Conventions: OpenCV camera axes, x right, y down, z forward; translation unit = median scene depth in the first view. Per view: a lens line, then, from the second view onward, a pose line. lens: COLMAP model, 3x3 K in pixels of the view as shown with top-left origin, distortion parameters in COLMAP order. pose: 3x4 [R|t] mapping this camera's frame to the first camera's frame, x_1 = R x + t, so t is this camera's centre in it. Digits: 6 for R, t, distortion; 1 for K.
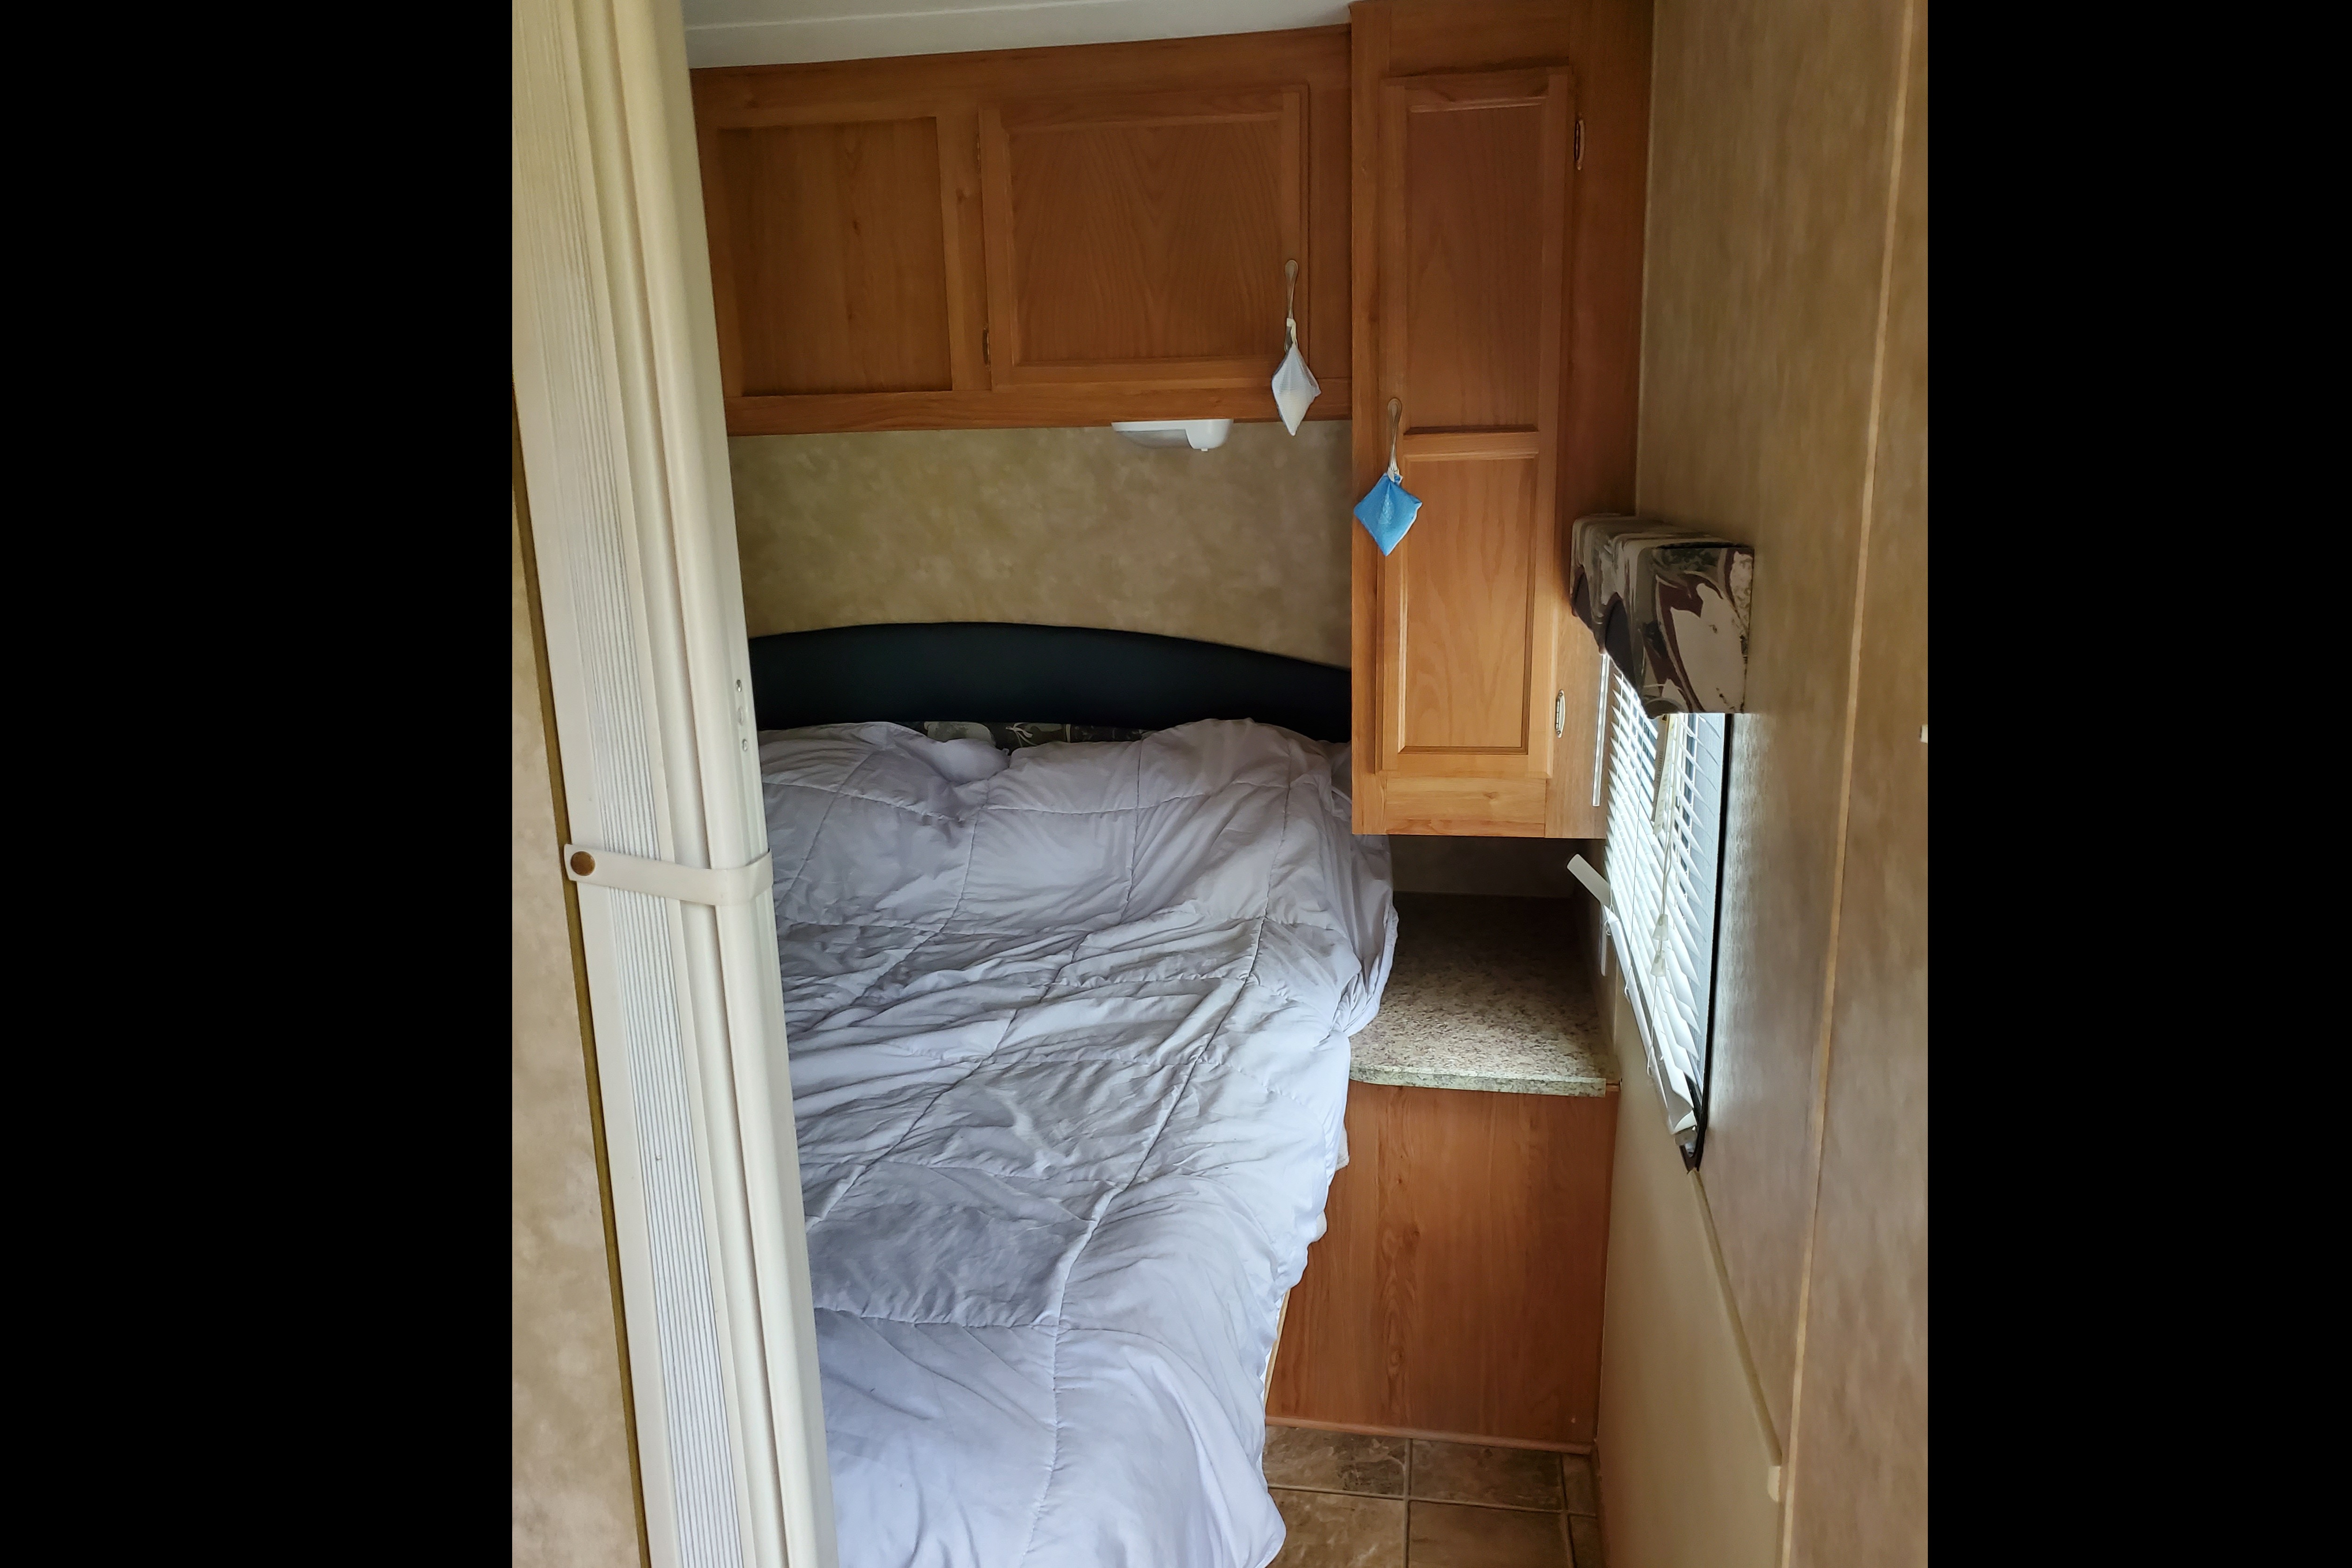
lens RADIAL K [[1322.8, 0, 1180.0], [0, 1322.8, 813.2], [0, 0, 1]] dist [-0.003029, -0.000319]
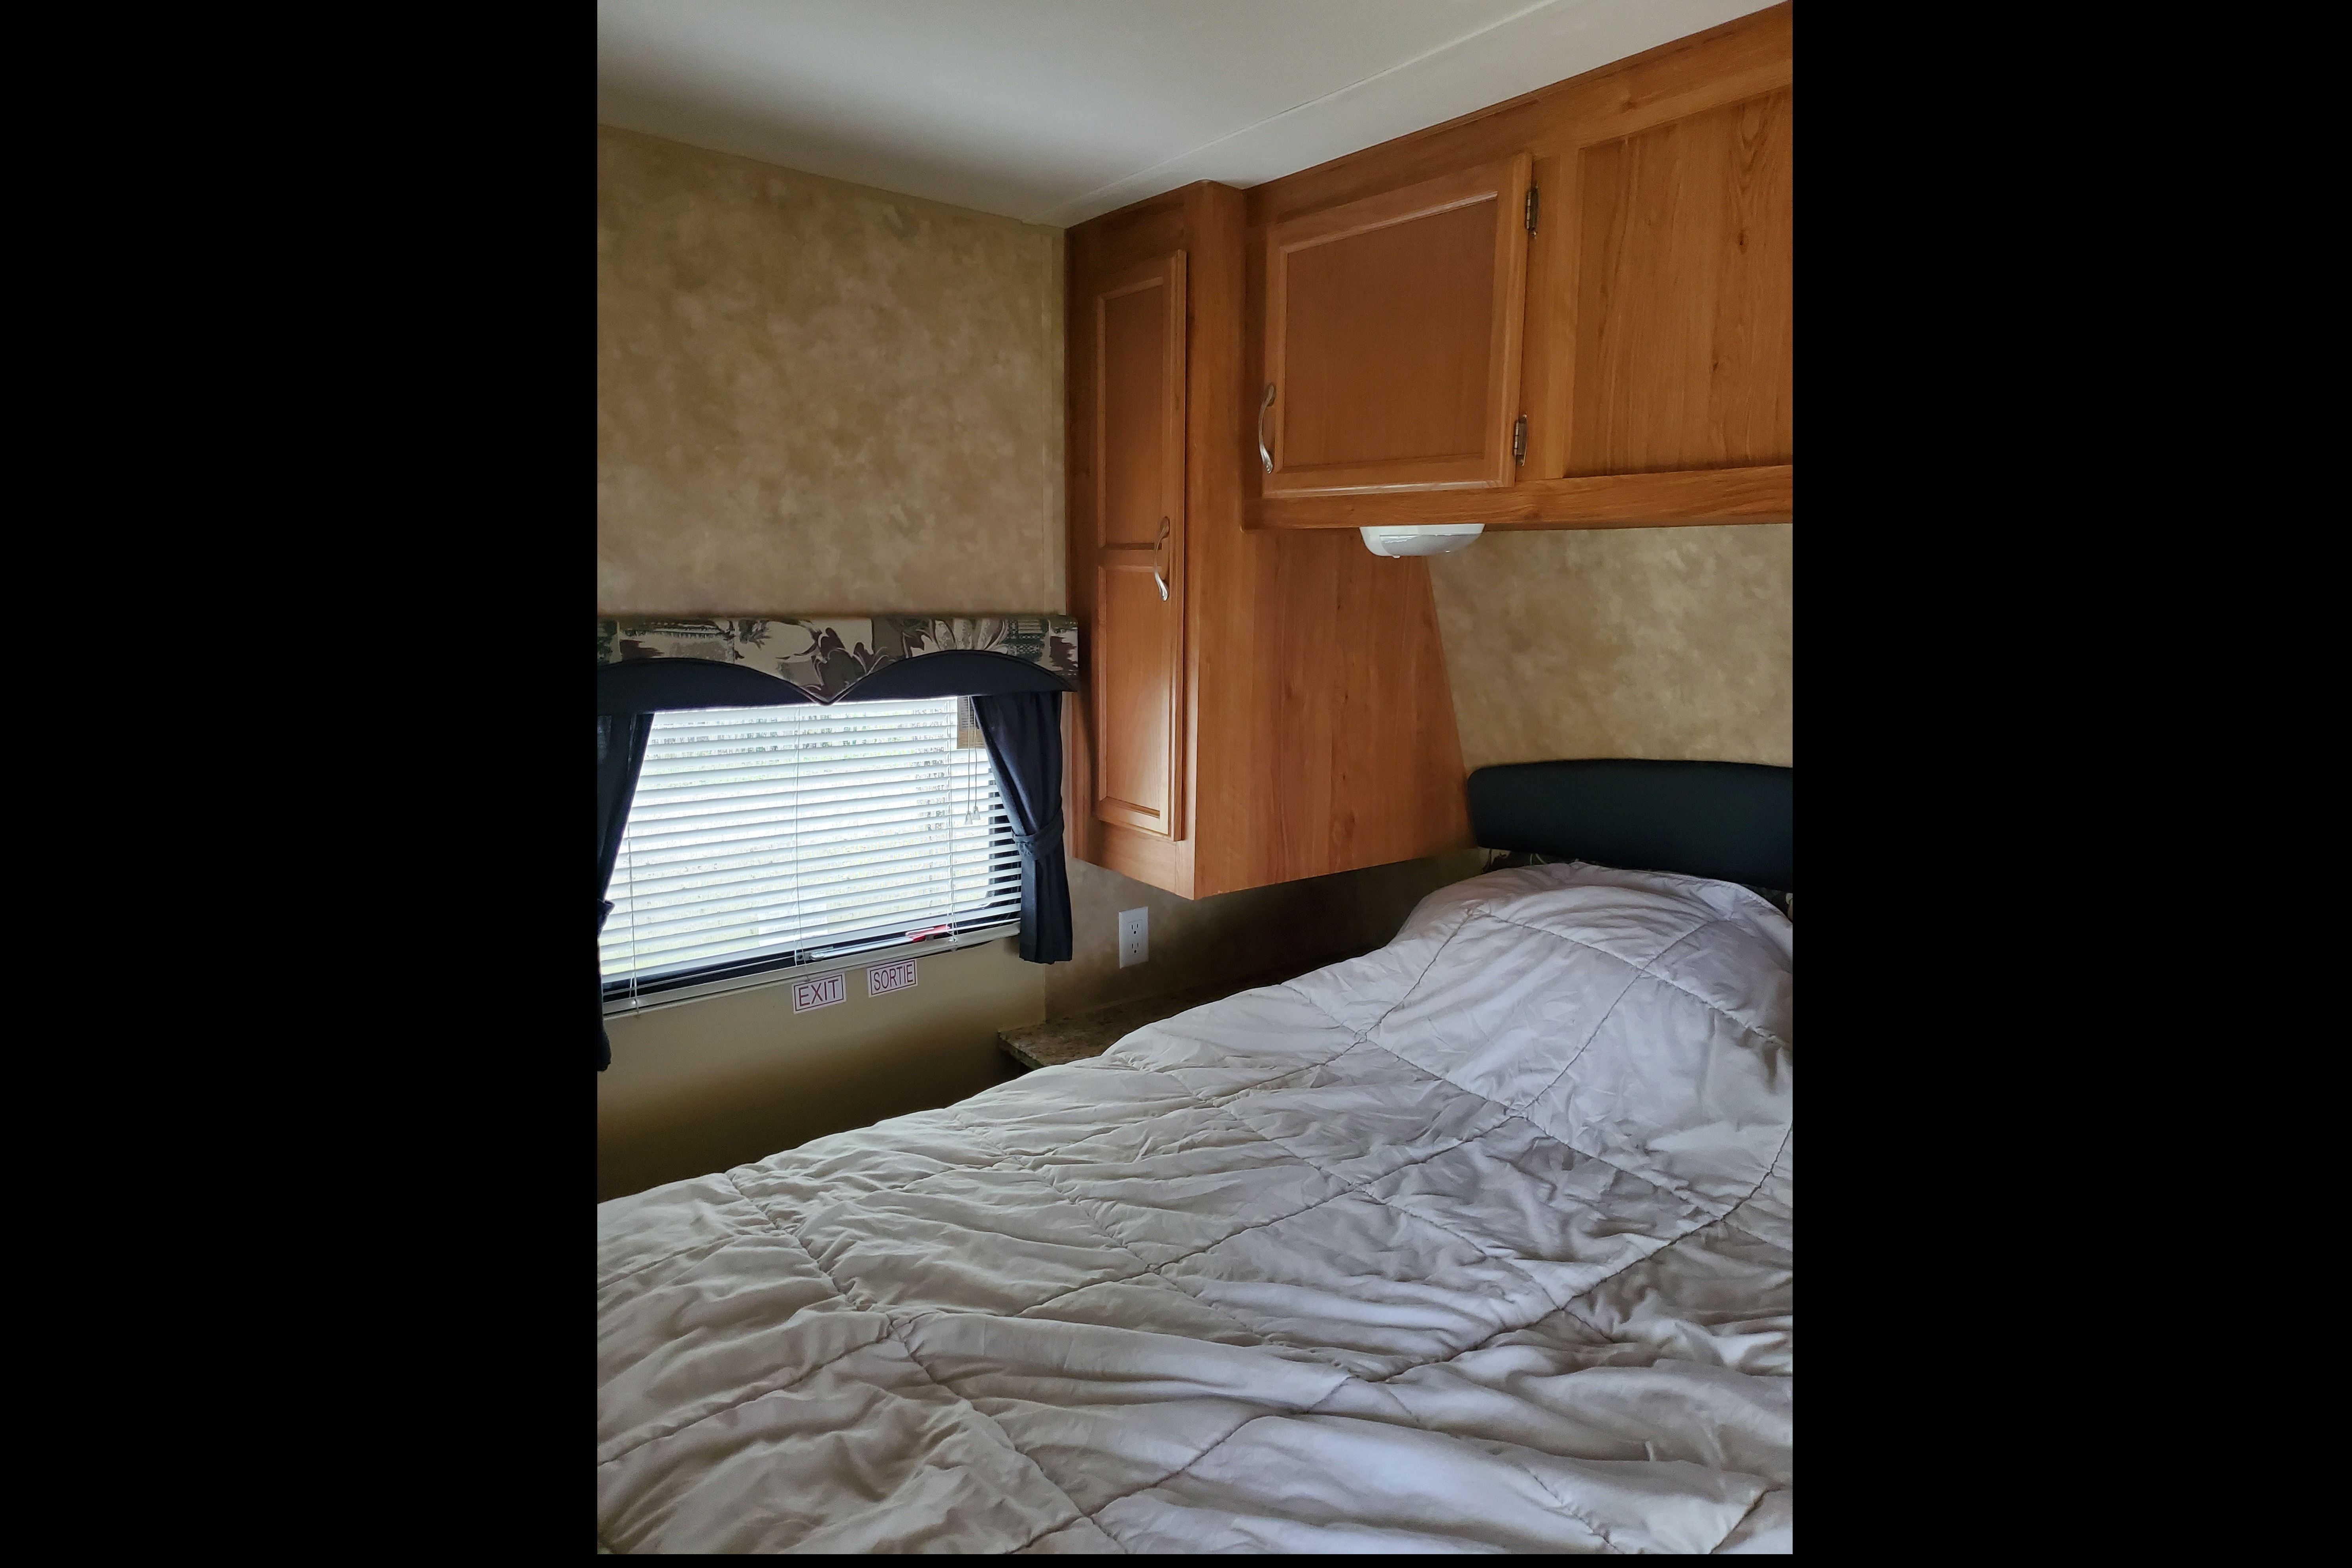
lens RADIAL K [[1328.8, 0, 1176.0], [0, 1328.8, 784.0], [0, 0, 1]] dist [0.061076, -0.001142]
pose [[0.779118, 0.117040, -0.615854, 0.005503], [-0.174407, 0.984100, -0.033619, -0.055979], [0.602127, 0.133602, 0.787143, 0.209387]]
